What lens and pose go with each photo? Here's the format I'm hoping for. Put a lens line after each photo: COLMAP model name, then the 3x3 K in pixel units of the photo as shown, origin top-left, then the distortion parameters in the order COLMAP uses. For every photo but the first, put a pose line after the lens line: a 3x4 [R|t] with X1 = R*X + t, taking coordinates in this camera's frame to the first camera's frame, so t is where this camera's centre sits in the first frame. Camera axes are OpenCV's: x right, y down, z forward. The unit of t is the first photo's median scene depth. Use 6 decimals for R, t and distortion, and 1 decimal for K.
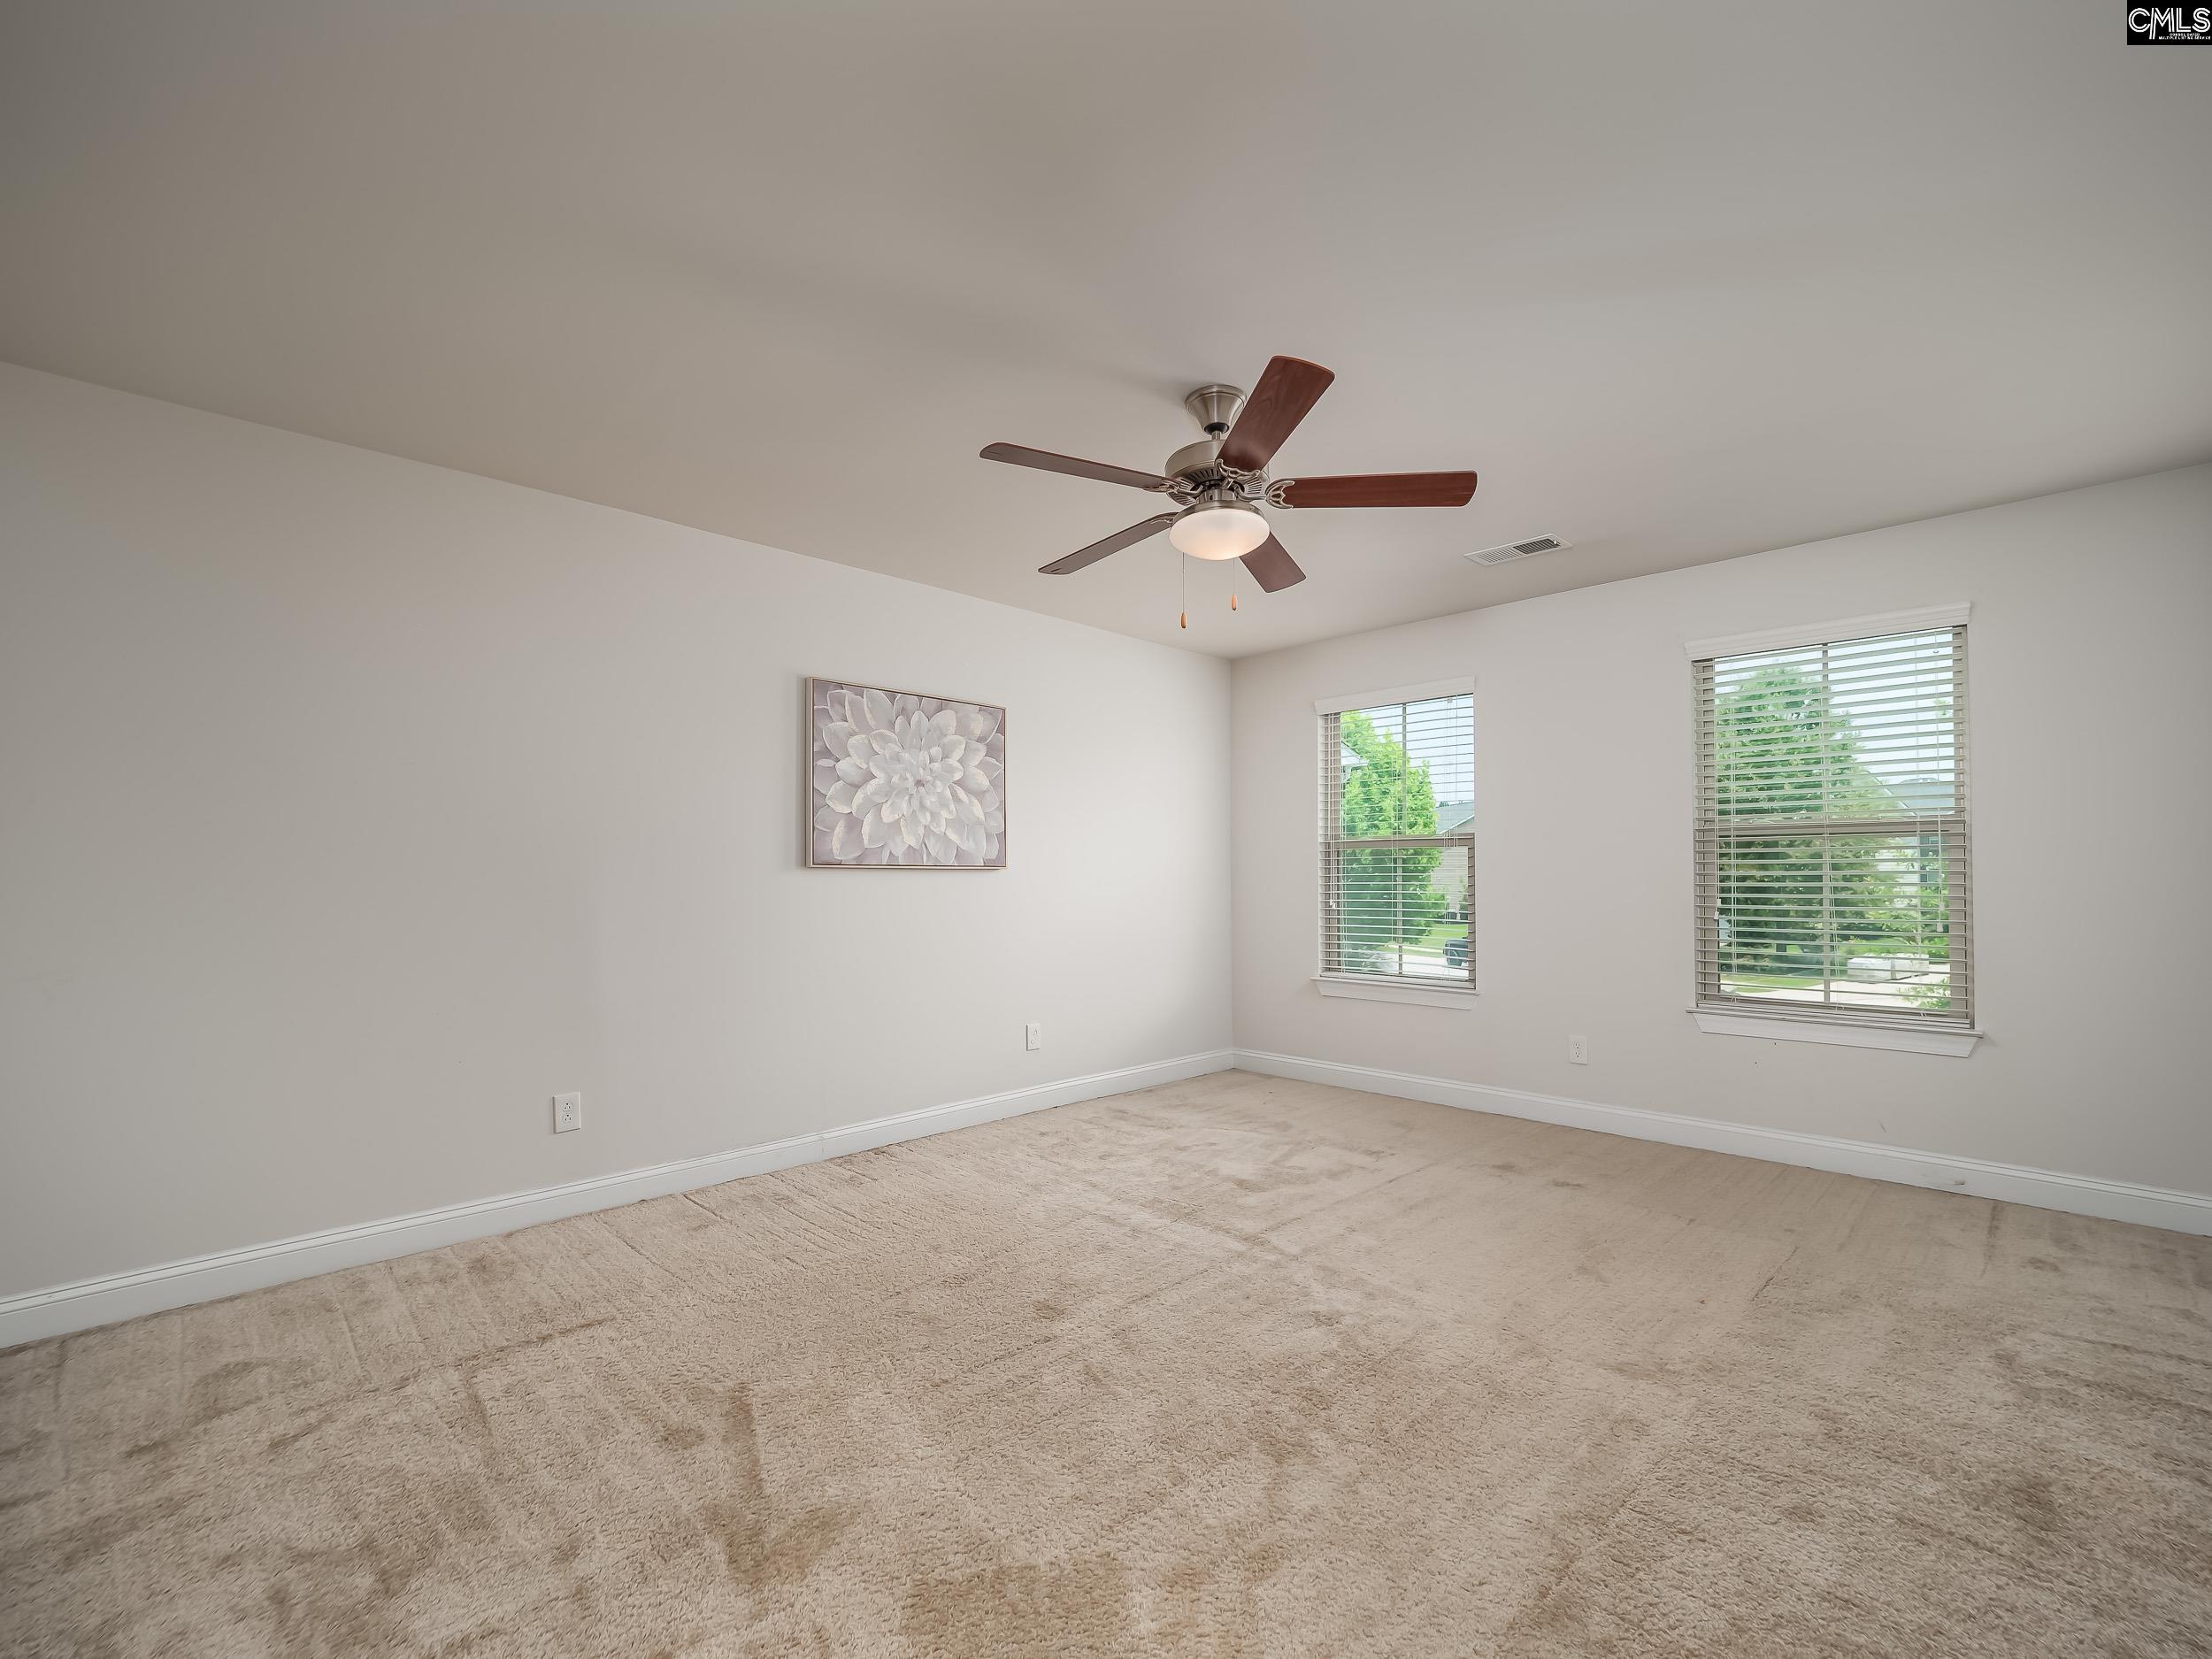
lens RADIAL K [[981.6, 0, 1101.2], [0, 981.6, 858.5], [0, 0, 1]] dist [-0.001100, -0.000822]
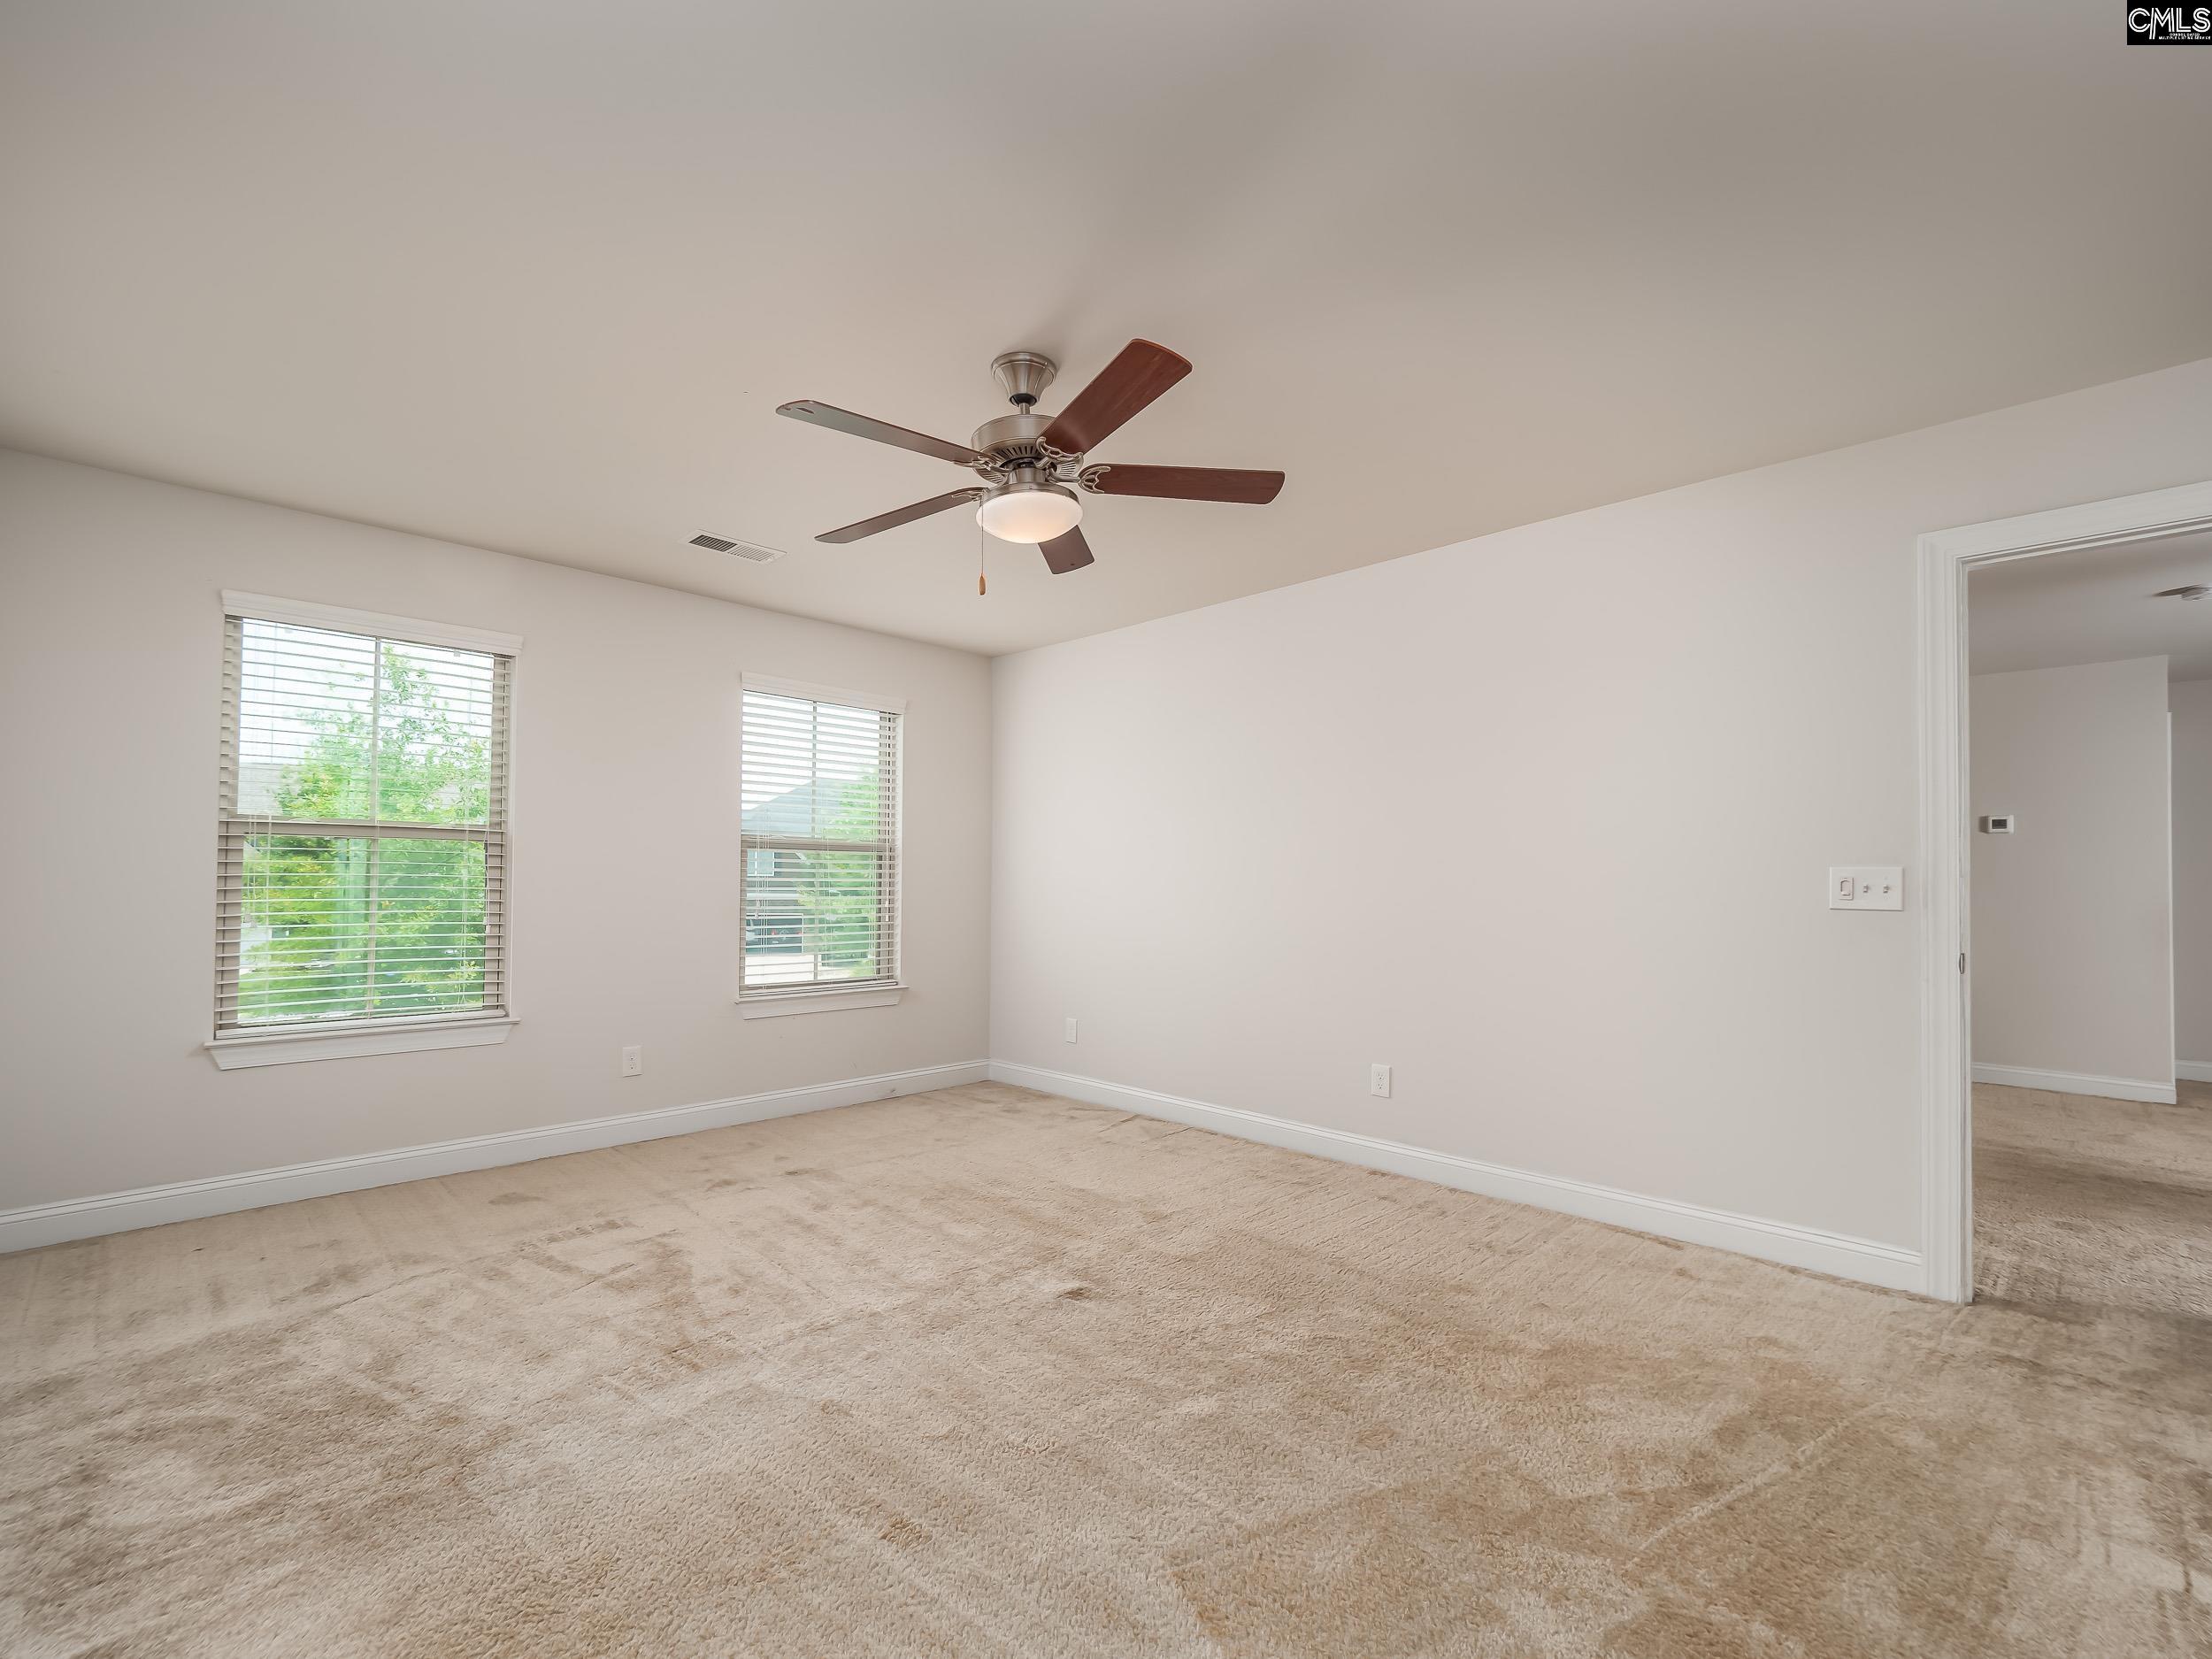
lens RADIAL K [[981.6, 0, 1101.2], [0, 981.6, 858.5], [0, 0, 1]] dist [-0.001100, -0.000822]
pose [[0.005771, 0.019518, 0.999793, -0.583316], [-0.026741, 0.999455, -0.019357, 0.005392], [-0.999626, -0.026623, 0.006289, 0.664433]]
